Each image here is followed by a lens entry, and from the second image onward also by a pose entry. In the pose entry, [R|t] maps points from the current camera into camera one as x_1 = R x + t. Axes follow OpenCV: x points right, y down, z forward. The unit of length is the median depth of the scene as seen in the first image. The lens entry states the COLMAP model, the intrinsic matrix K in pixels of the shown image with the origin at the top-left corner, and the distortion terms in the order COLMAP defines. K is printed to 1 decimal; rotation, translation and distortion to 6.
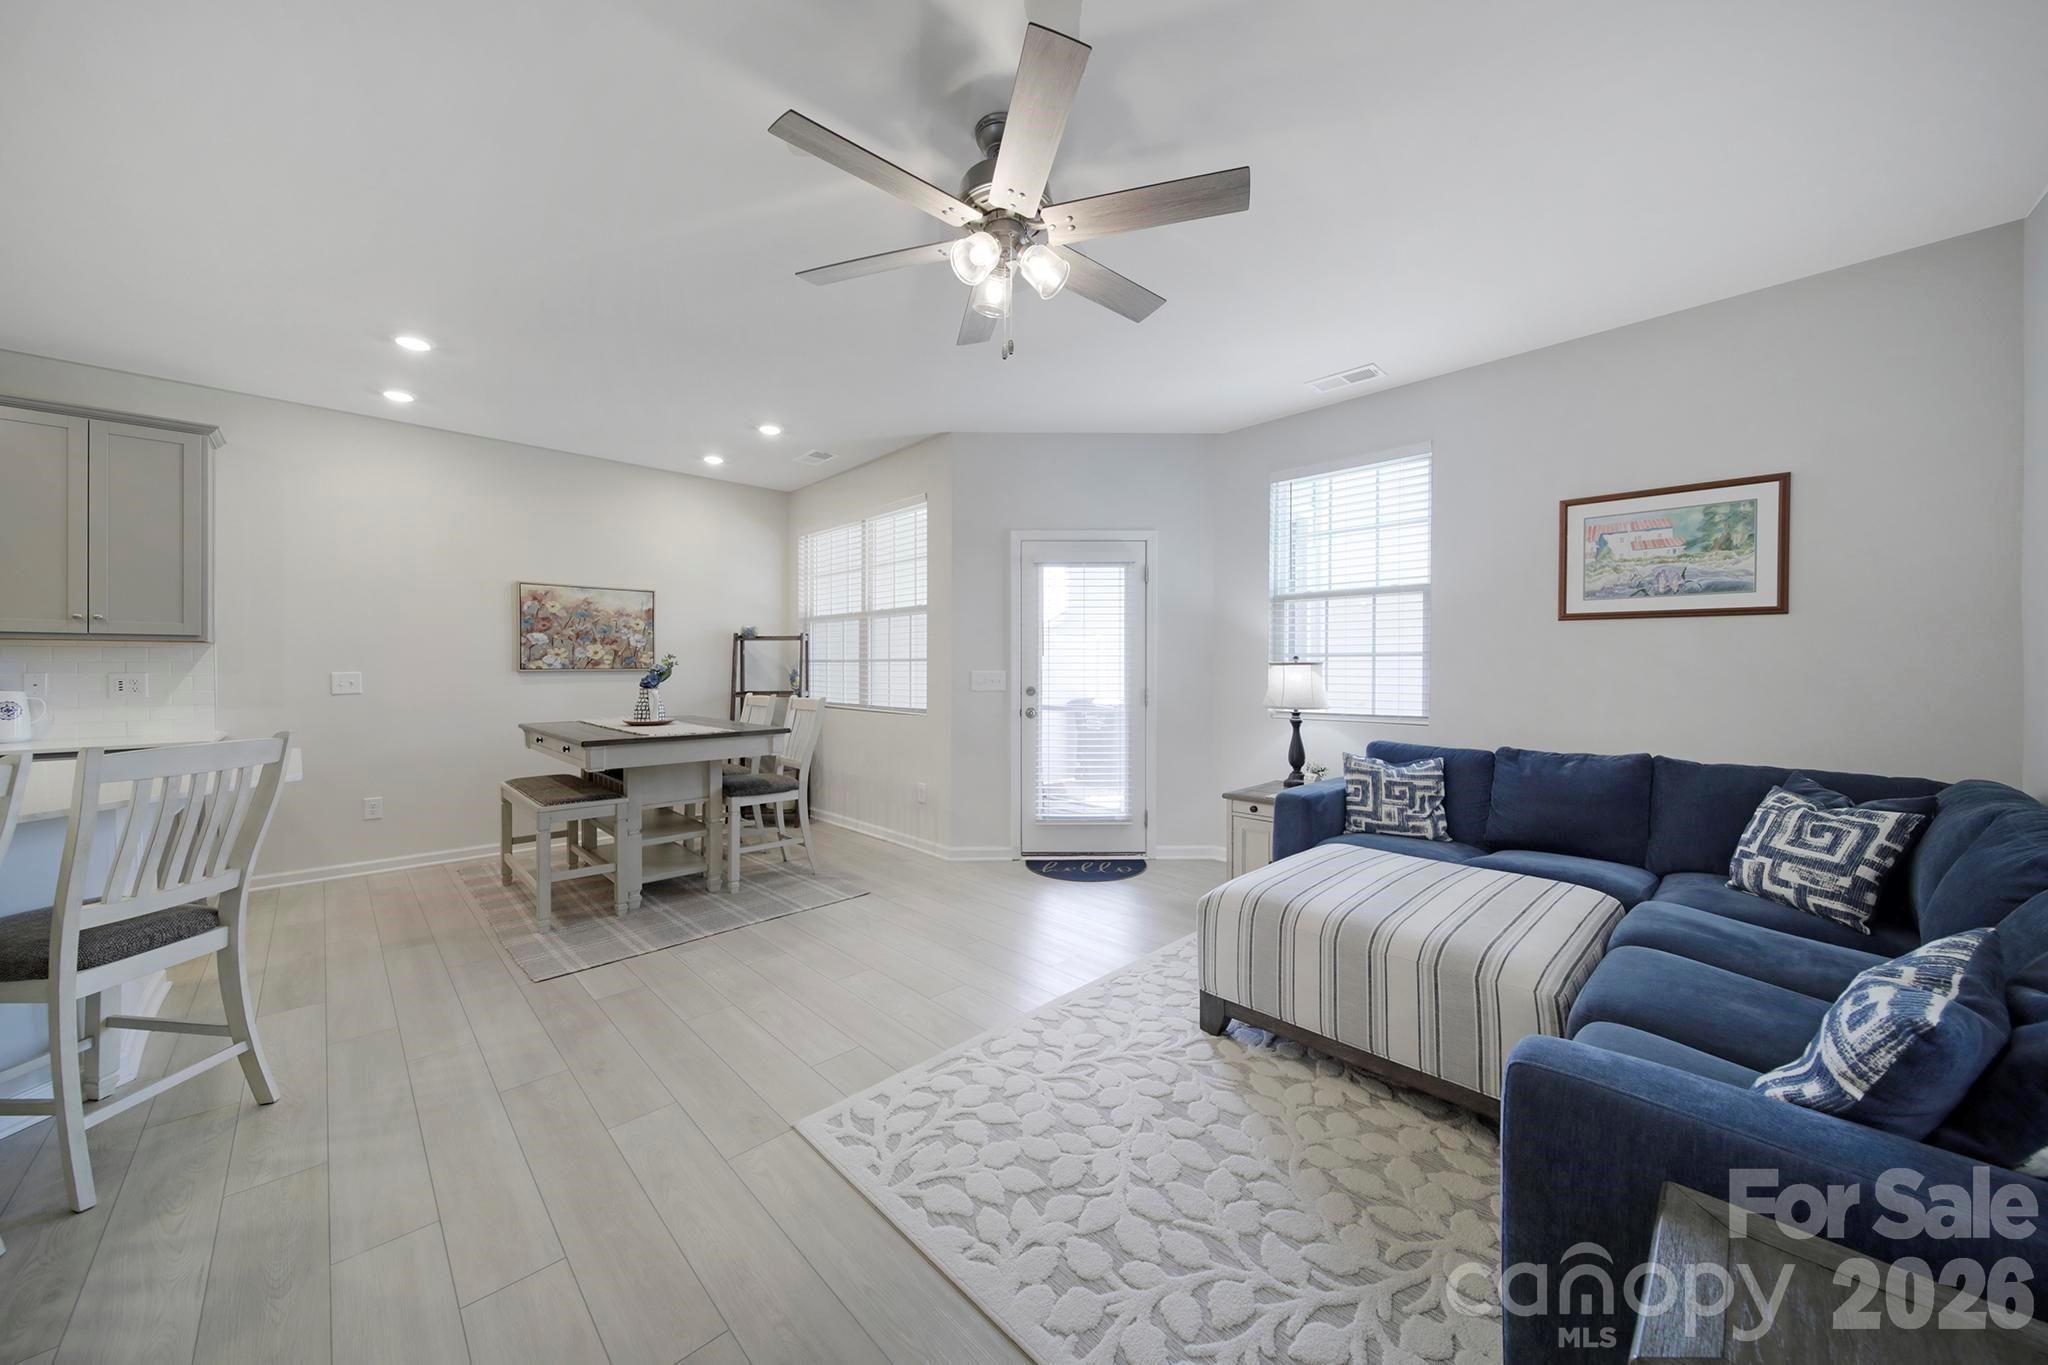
lens RADIAL K [[713.4, 0, 1022.8], [0, 713.4, 669.9], [0, 0, 1]] dist [-0.000470, -0.001483]
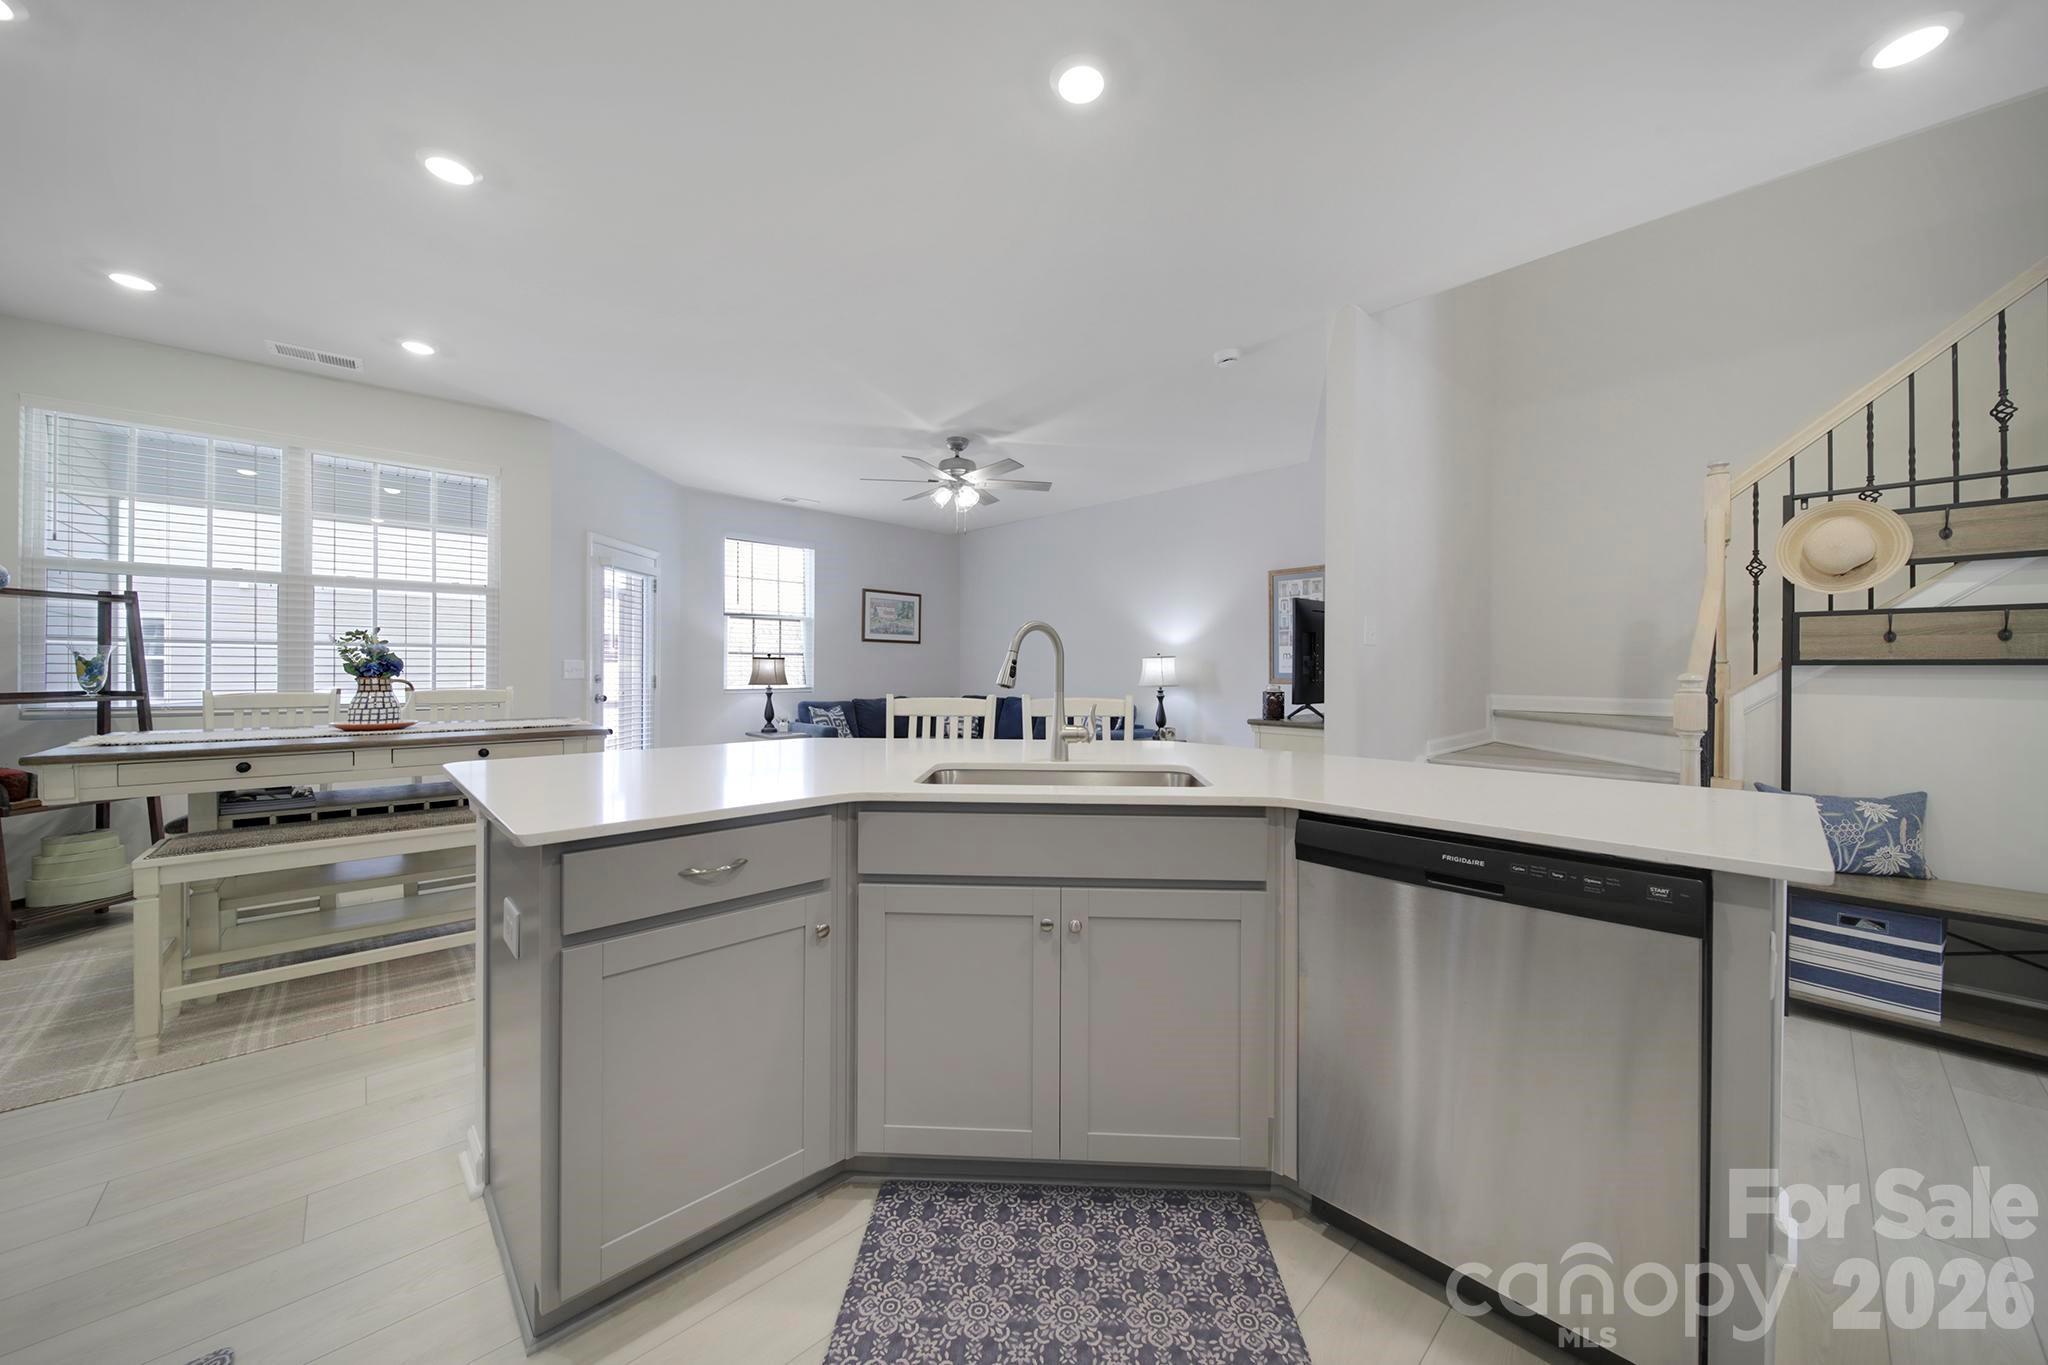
lens RADIAL K [[713.4, 0, 1020.9], [0, 713.4, 672.3], [0, 0, 1]] dist [-0.000470, -0.001483]
pose [[0.036113, -0.002531, 0.999345, -1.277433], [-0.000749, 0.999996, 0.002560, 0.019400], [-0.999347, -0.000841, 0.036111, 0.359354]]
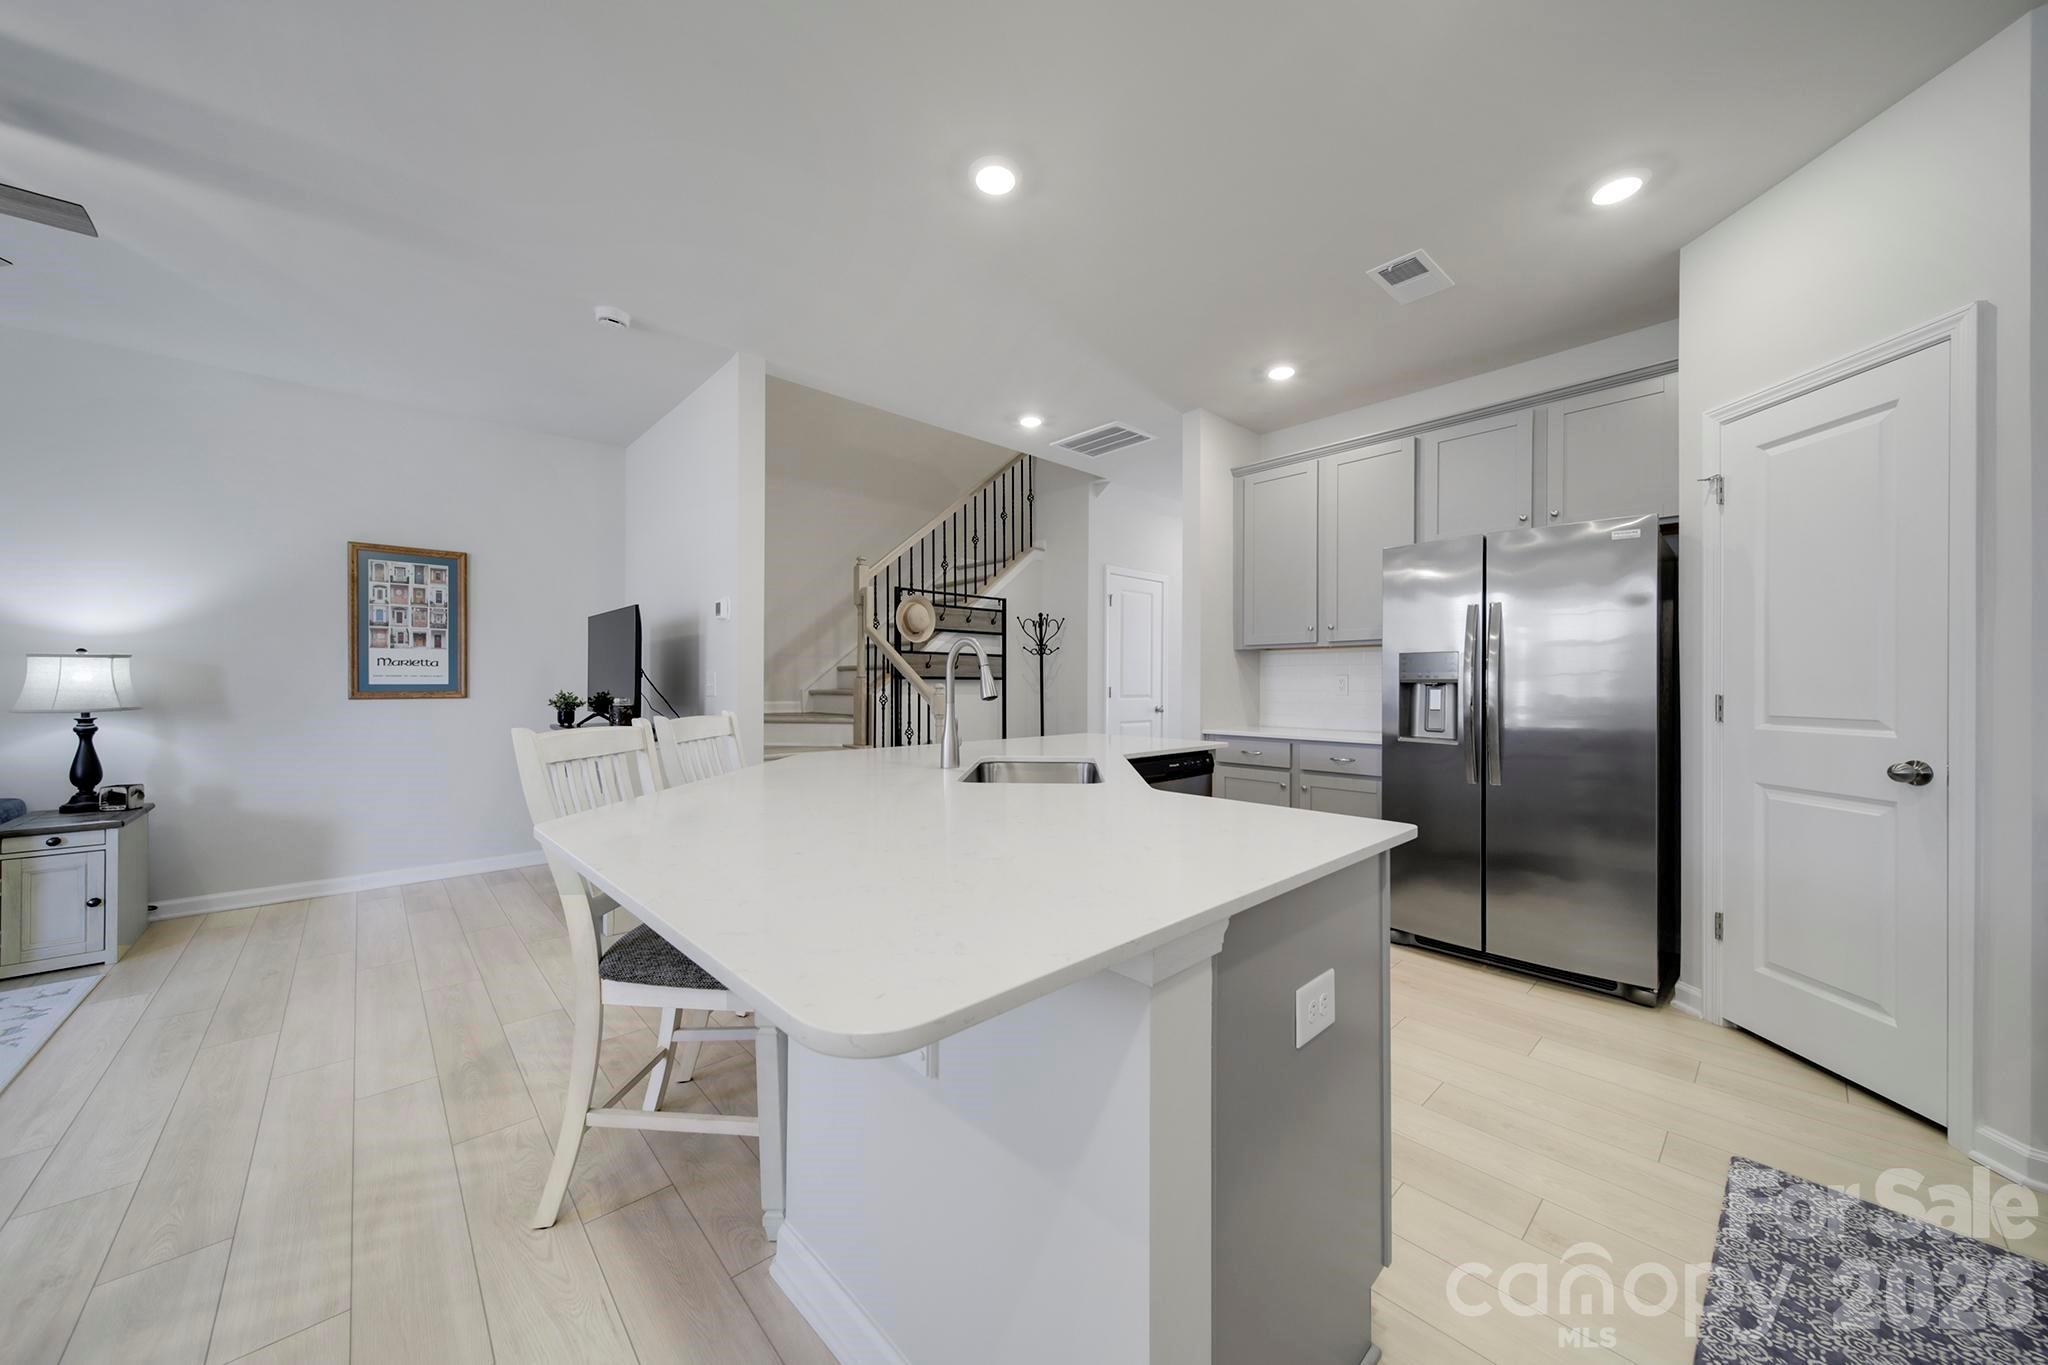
lens RADIAL K [[713.4, 0, 1040.7], [0, 713.4, 681.0], [0, 0, 1]] dist [-0.000470, -0.001483]
pose [[-0.999818, -0.000958, 0.019074, -0.838674], [-0.001007, 0.999996, -0.002540, 0.020236], [-0.019071, -0.002558, -0.999815, 0.906488]]
